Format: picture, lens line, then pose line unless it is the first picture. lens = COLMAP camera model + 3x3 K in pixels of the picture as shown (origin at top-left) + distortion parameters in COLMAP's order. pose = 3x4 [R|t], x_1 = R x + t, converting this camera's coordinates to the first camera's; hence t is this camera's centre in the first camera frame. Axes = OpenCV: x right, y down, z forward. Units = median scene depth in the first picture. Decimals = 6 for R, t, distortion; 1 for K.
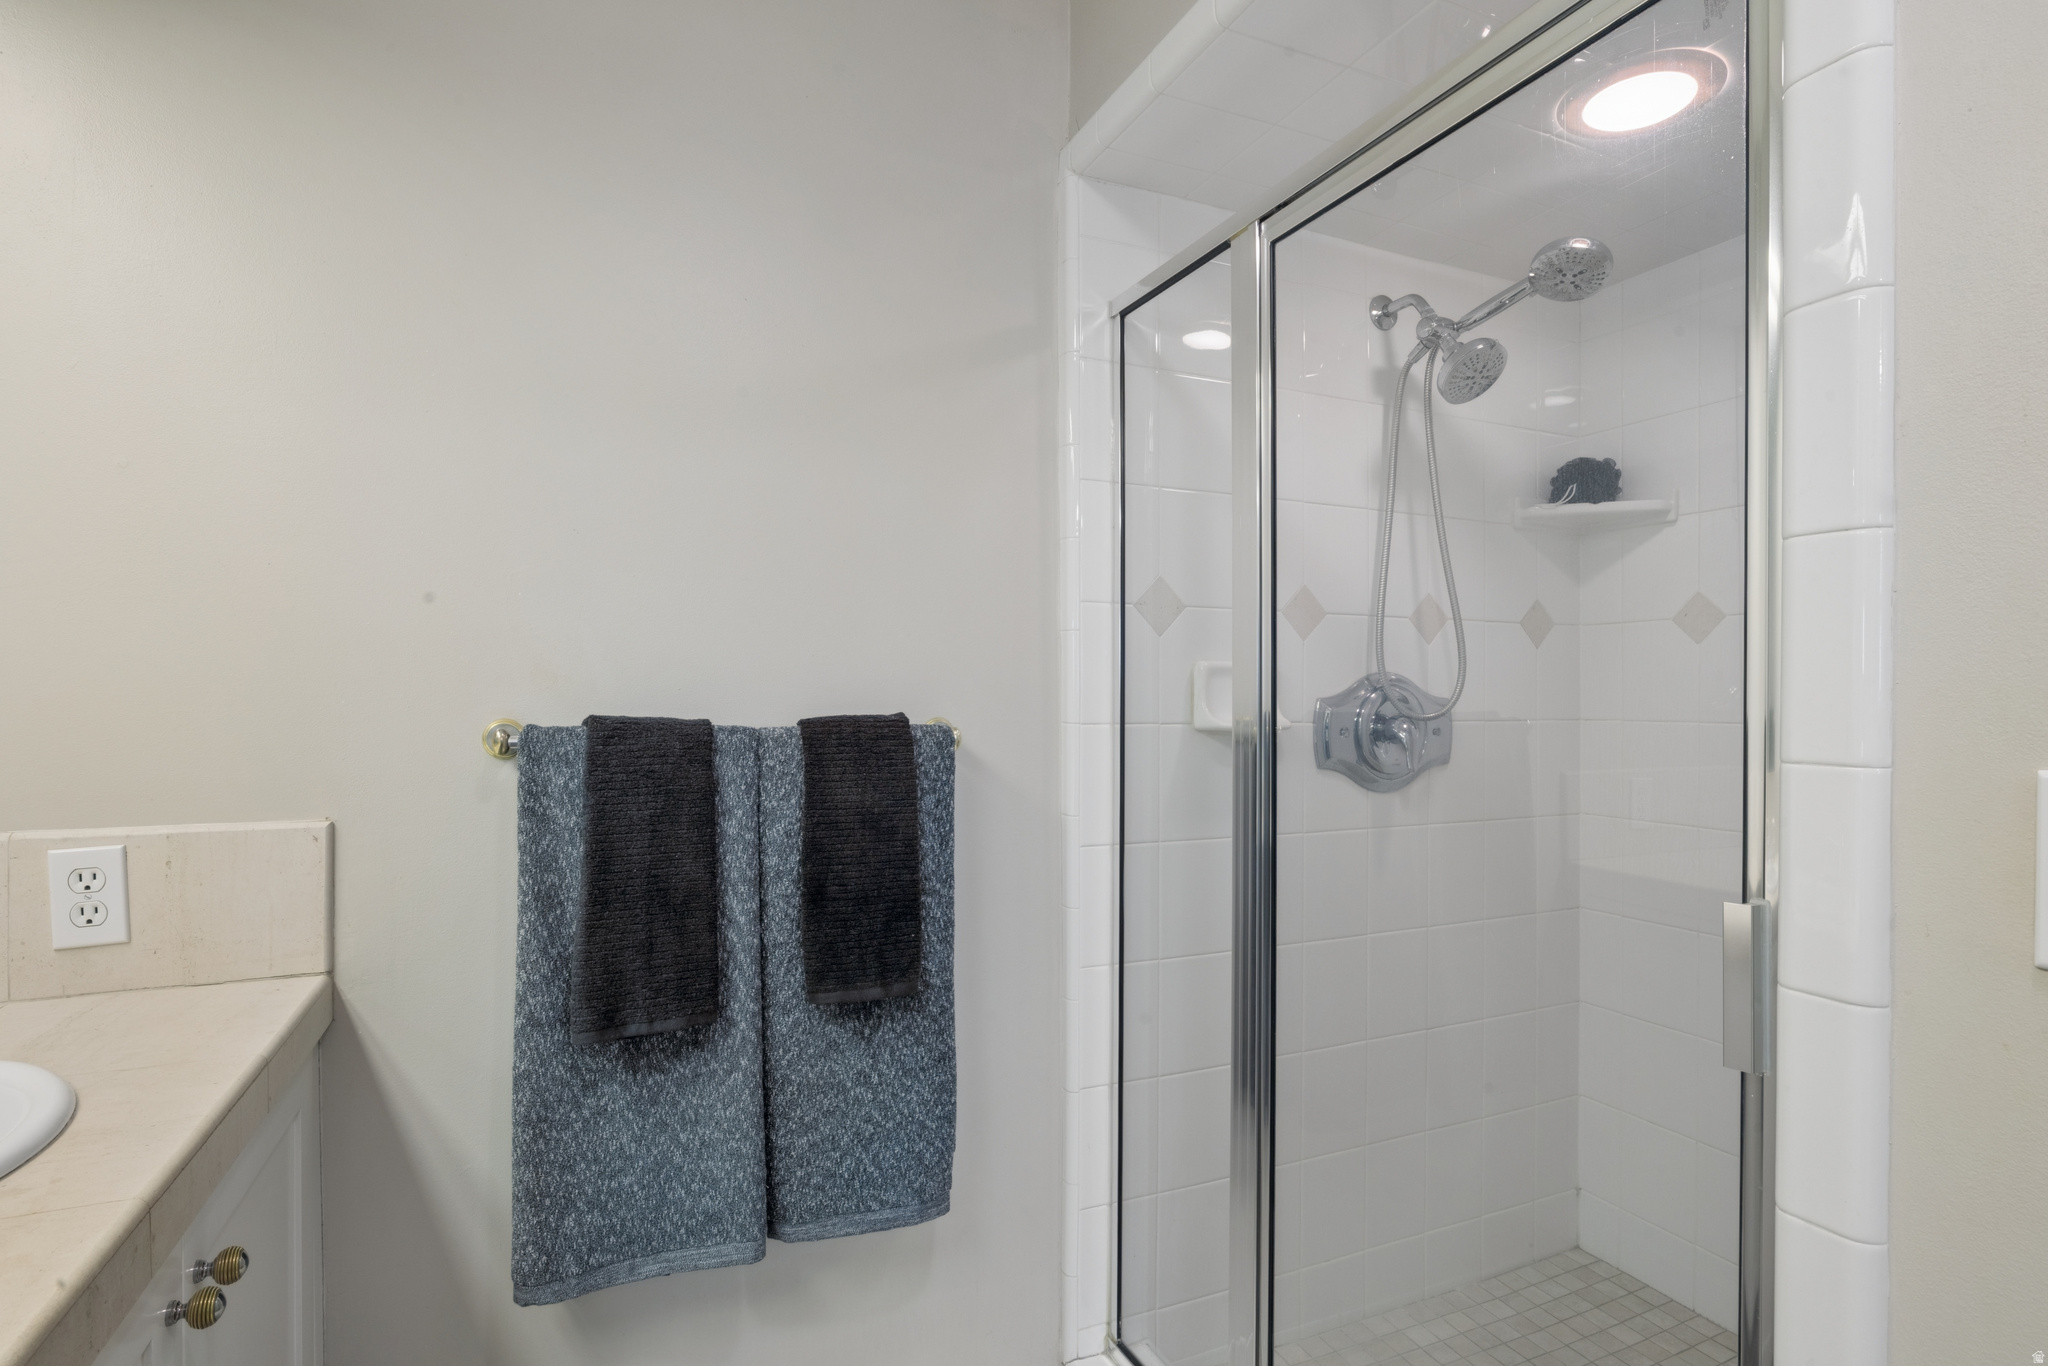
lens RADIAL K [[985.0, 0, 997.8], [0, 985.0, 705.5], [0, 0, 1]] dist [-0.008104, 0.001870]
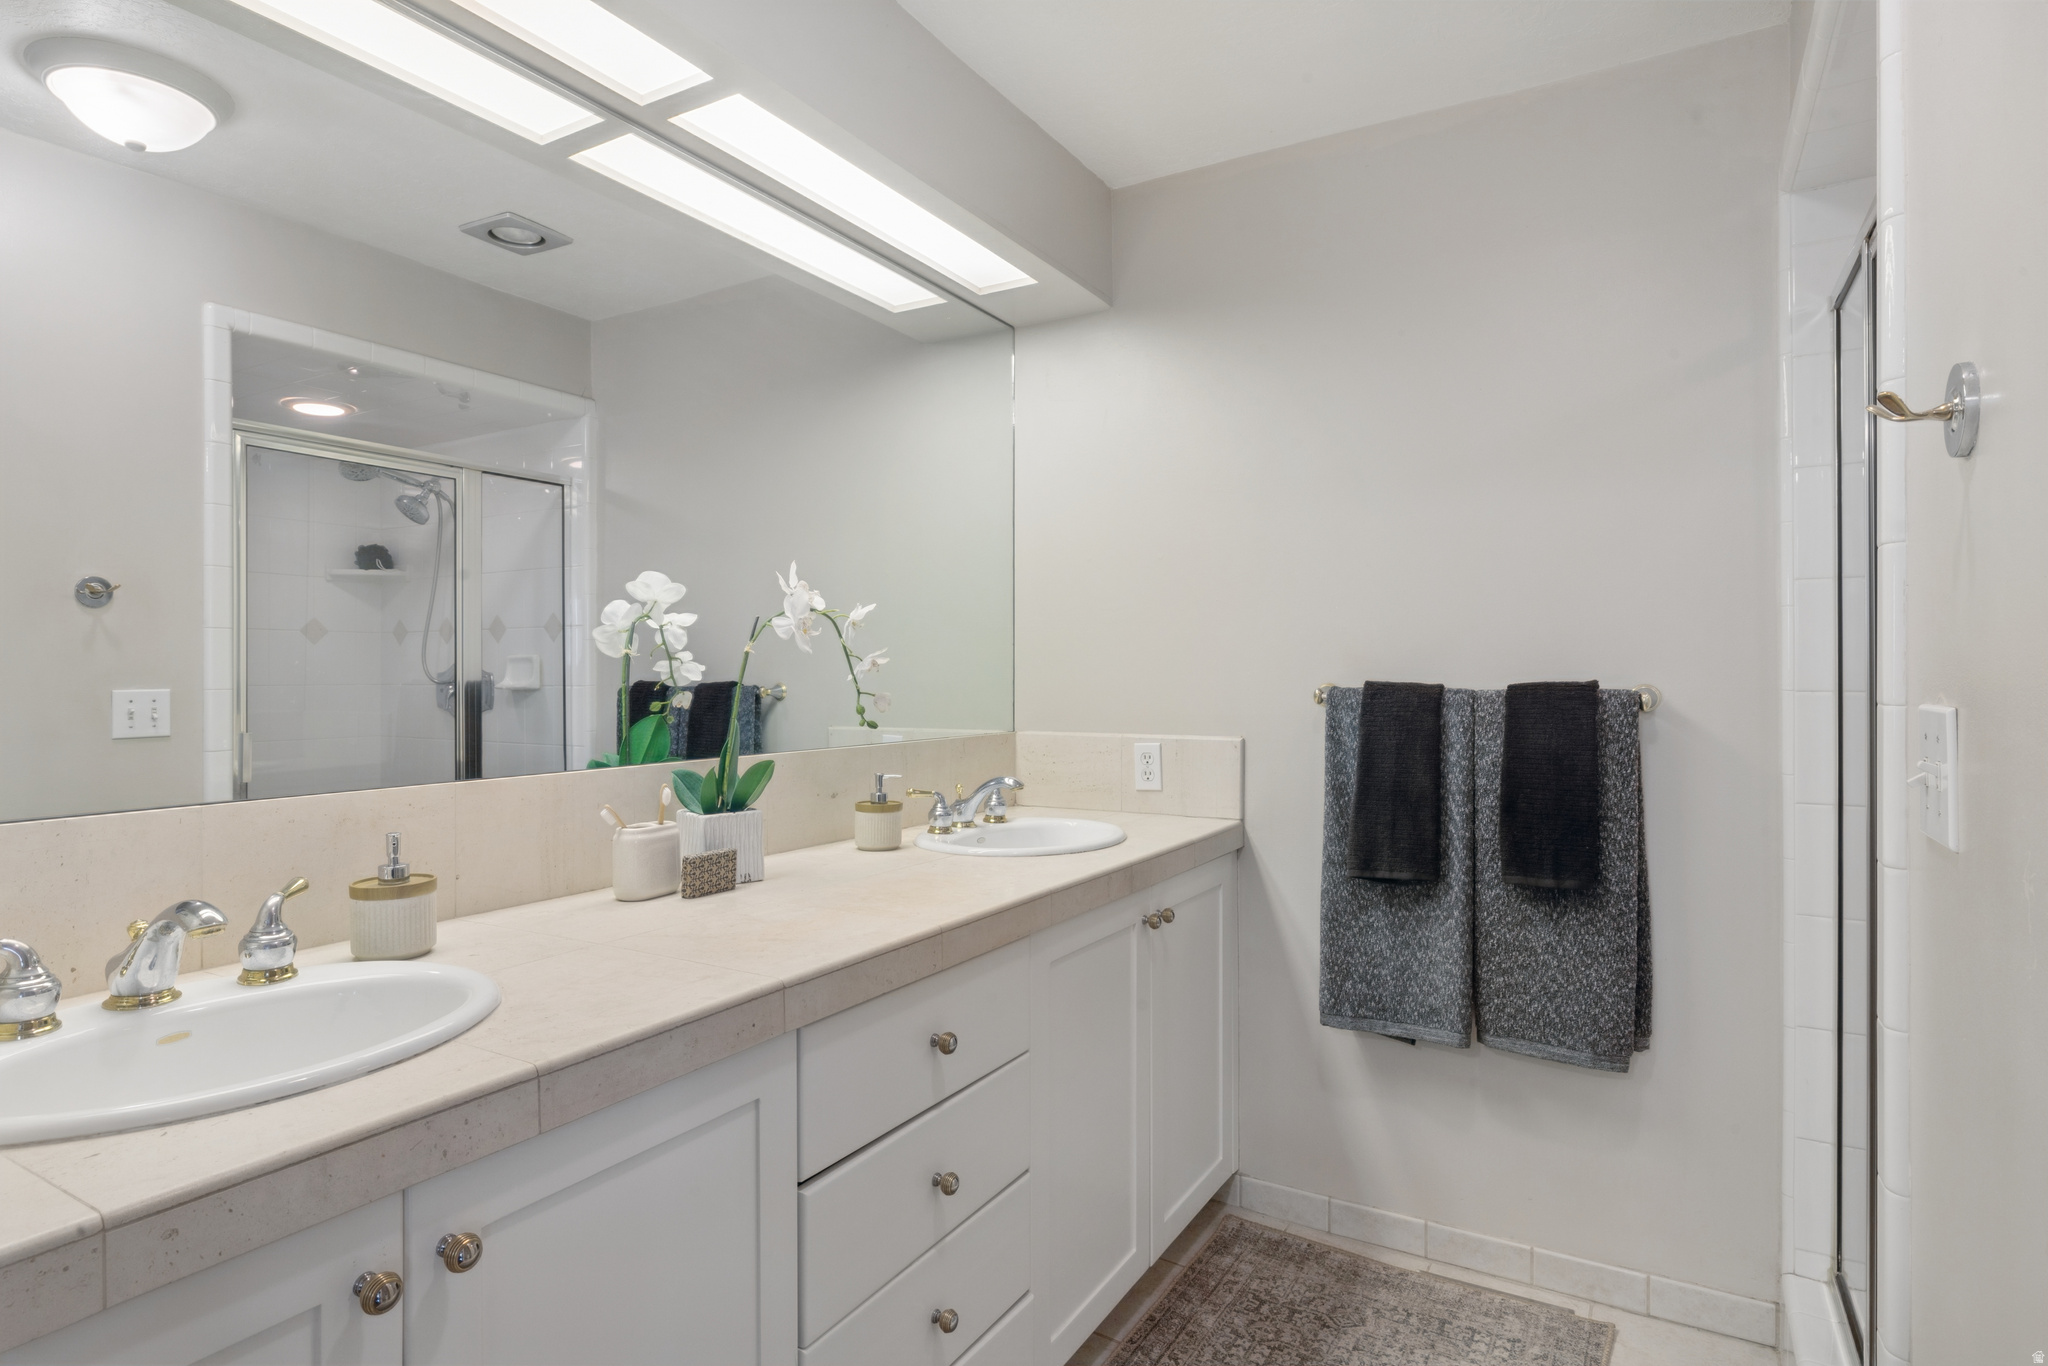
lens RADIAL K [[1120.9, 0, 1023.4], [0, 1120.9, 681.0], [0, 0, 1]] dist [-0.002382, -0.000205]
pose [[0.580807, -0.001810, -0.814039, 0.739754], [-0.003327, 0.999984, -0.004596, 0.020150], [0.814034, 0.005377, 0.580792, -0.519811]]
